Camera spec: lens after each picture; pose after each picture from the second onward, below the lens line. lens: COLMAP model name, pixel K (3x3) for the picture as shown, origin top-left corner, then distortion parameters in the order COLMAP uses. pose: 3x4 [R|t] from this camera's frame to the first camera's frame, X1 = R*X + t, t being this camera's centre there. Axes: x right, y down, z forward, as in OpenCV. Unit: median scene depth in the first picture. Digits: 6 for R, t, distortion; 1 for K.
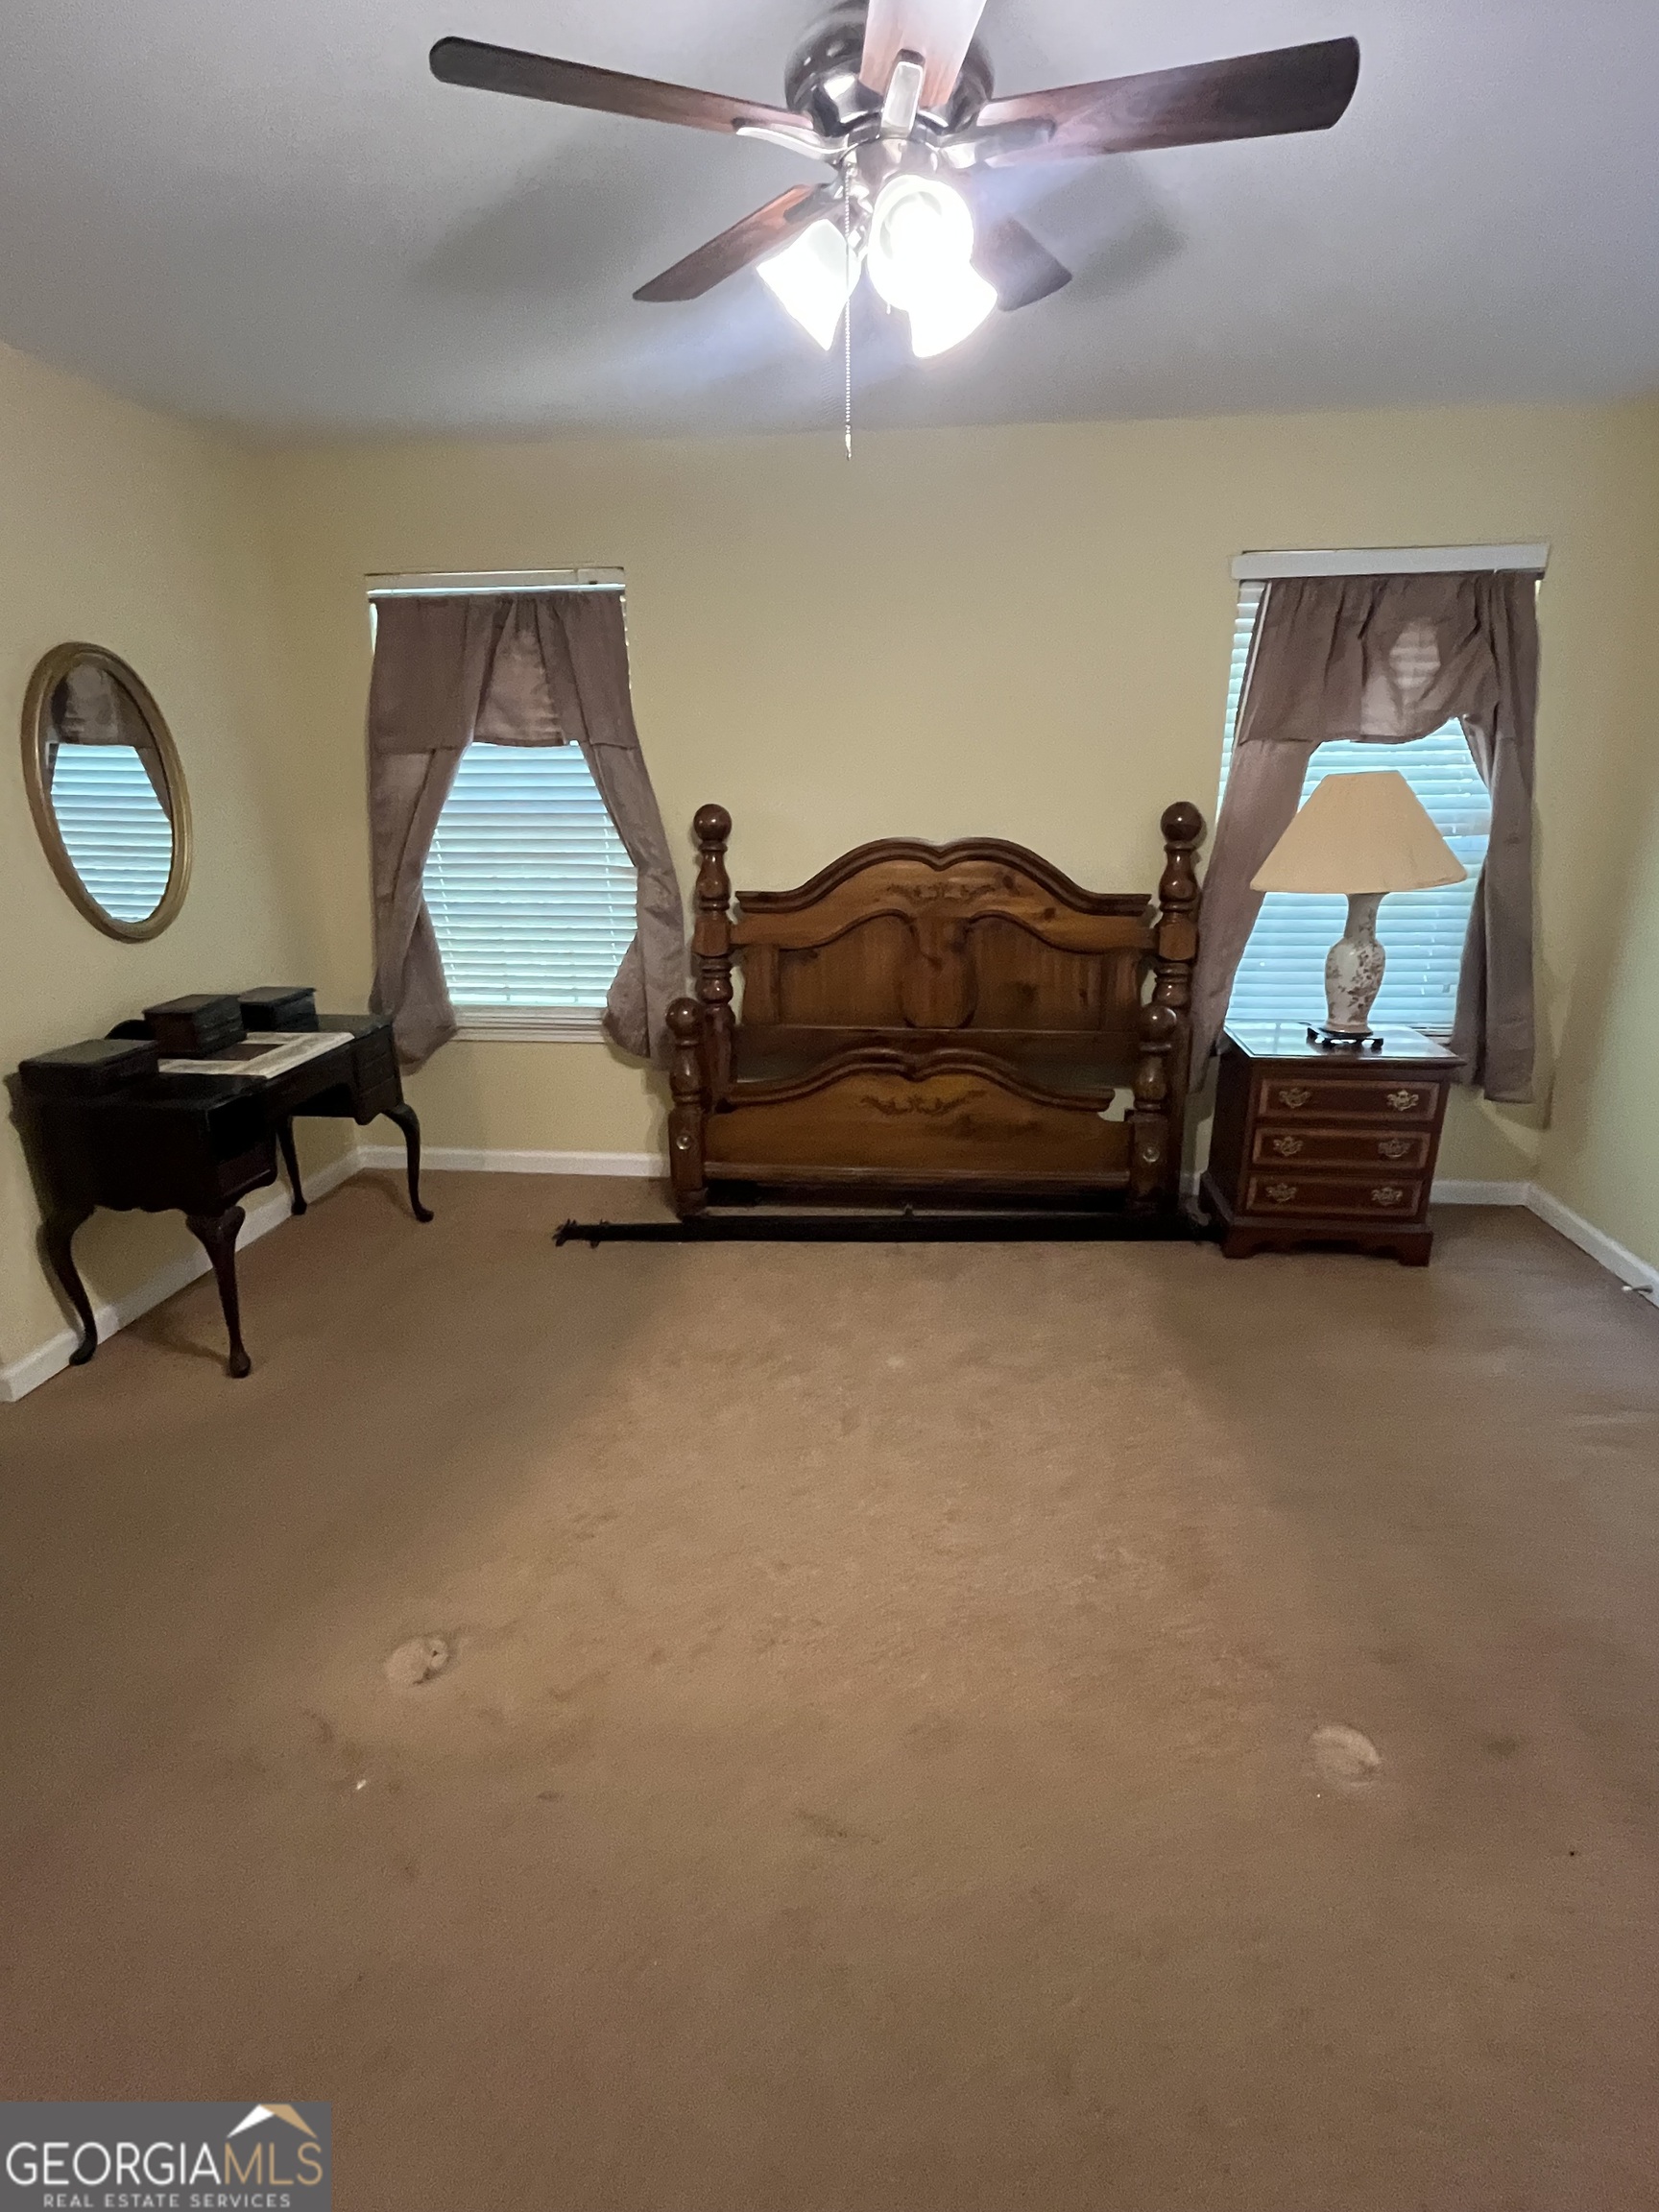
lens RADIAL K [[1049.9, 0, 843.5], [0, 1049.9, 1121.0], [0, 0, 1]] dist [-0.000931, -0.001683]
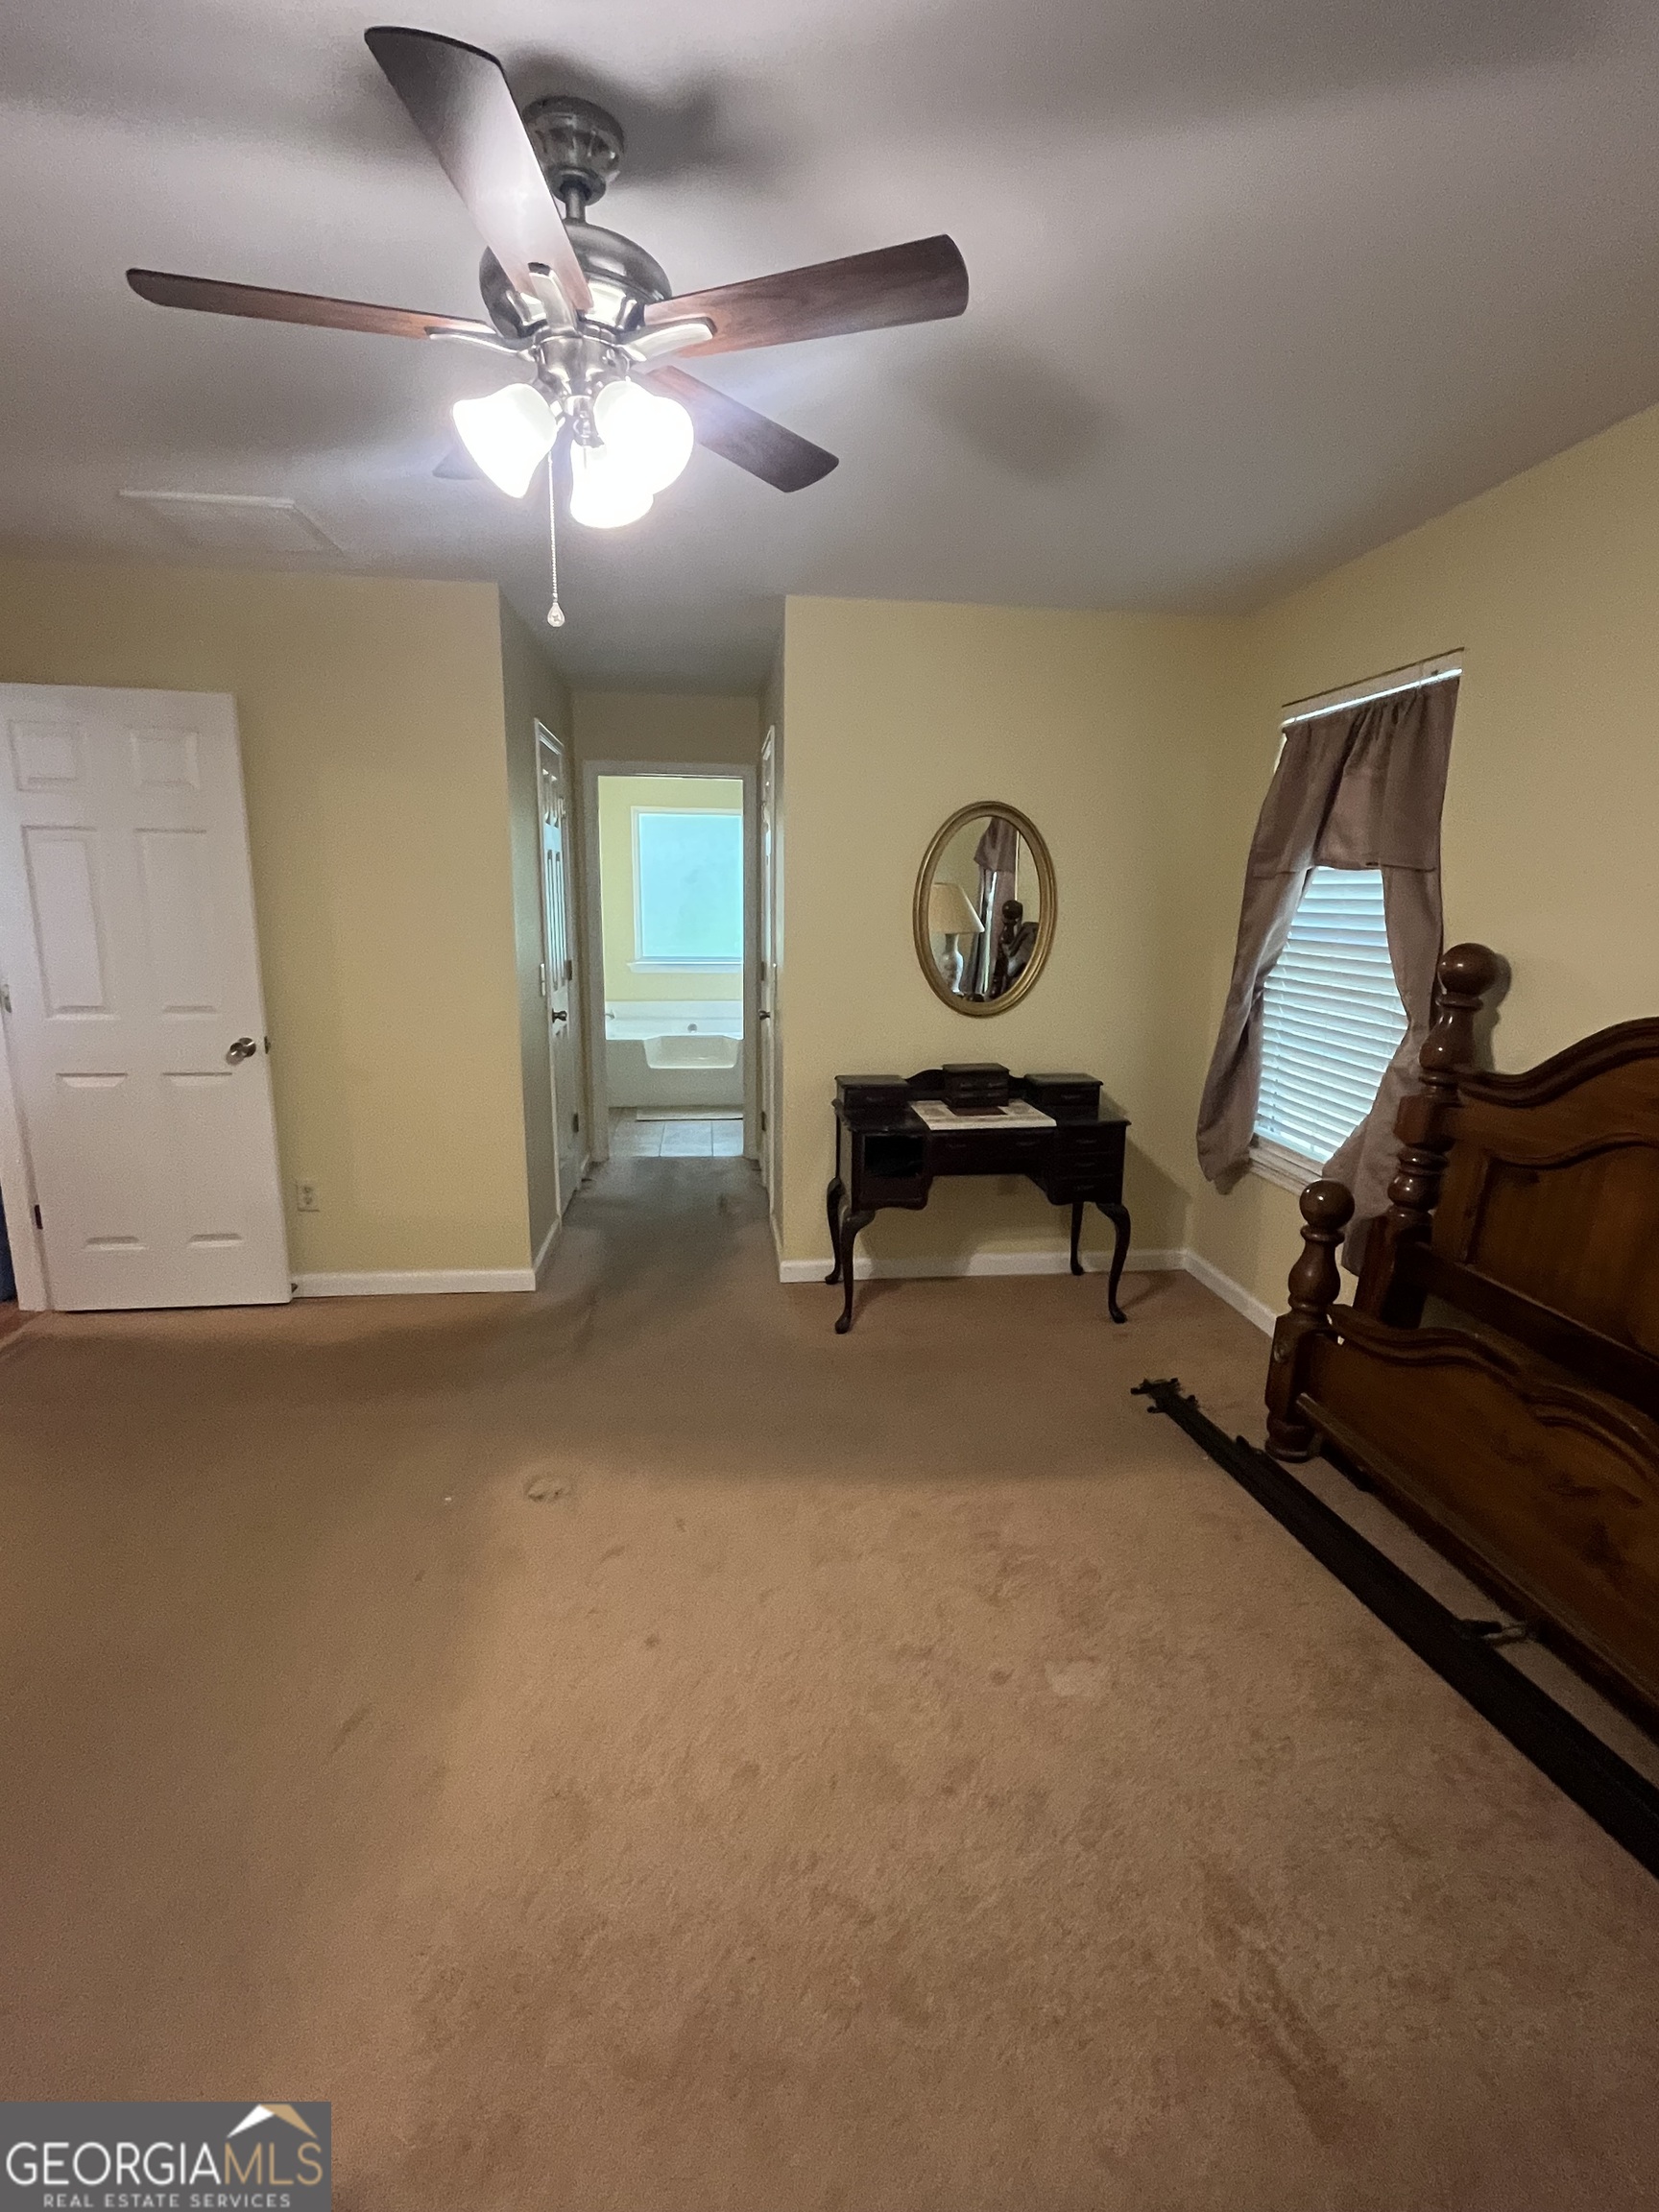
lens RADIAL K [[1049.9, 0, 843.5], [0, 1049.9, 1121.0], [0, 0, 1]] dist [-0.000931, -0.001683]
pose [[0.224700, 0.213638, -0.950720, 0.494904], [-0.318138, 0.938289, 0.135654, -0.148588], [0.921031, 0.271979, 0.278800, 0.435578]]
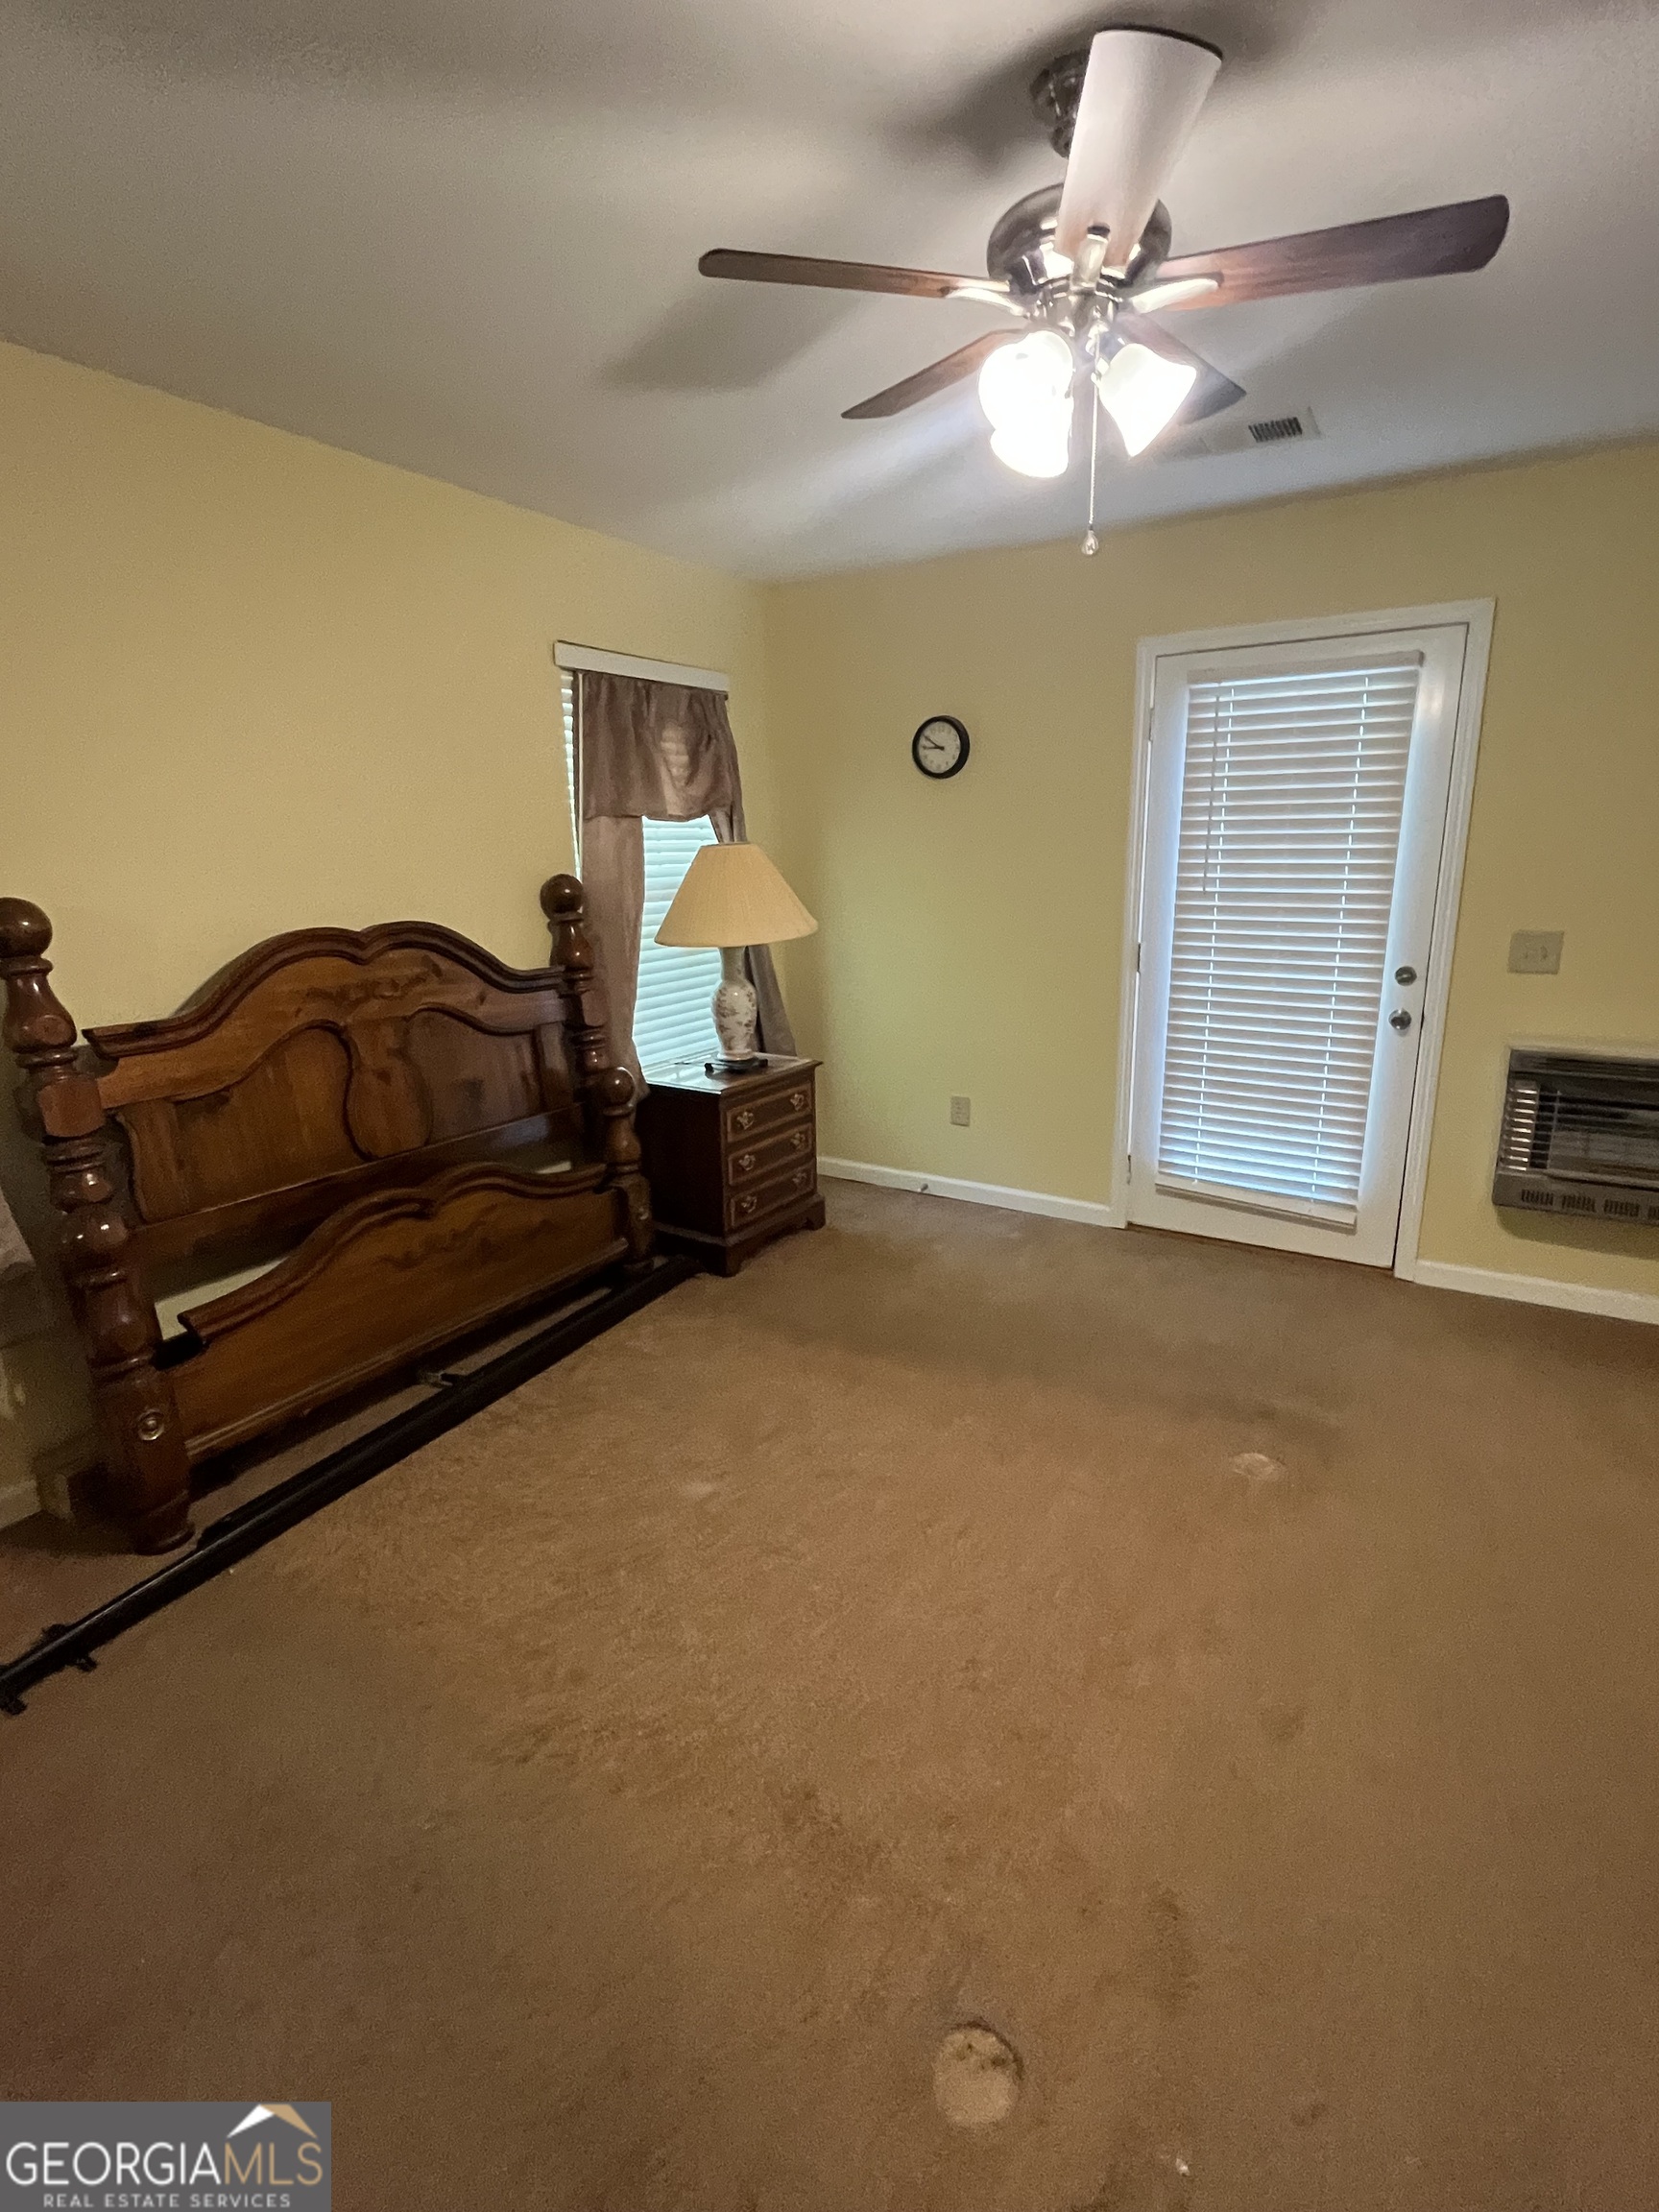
lens RADIAL K [[1049.9, 0, 843.5], [0, 1049.9, 1121.0], [0, 0, 1]] dist [-0.000931, -0.001683]
pose [[0.435692, -0.228616, 0.870579, -0.479130], [0.293420, 0.950447, 0.102744, -0.097772], [-0.850927, 0.210680, 0.481182, 0.318059]]
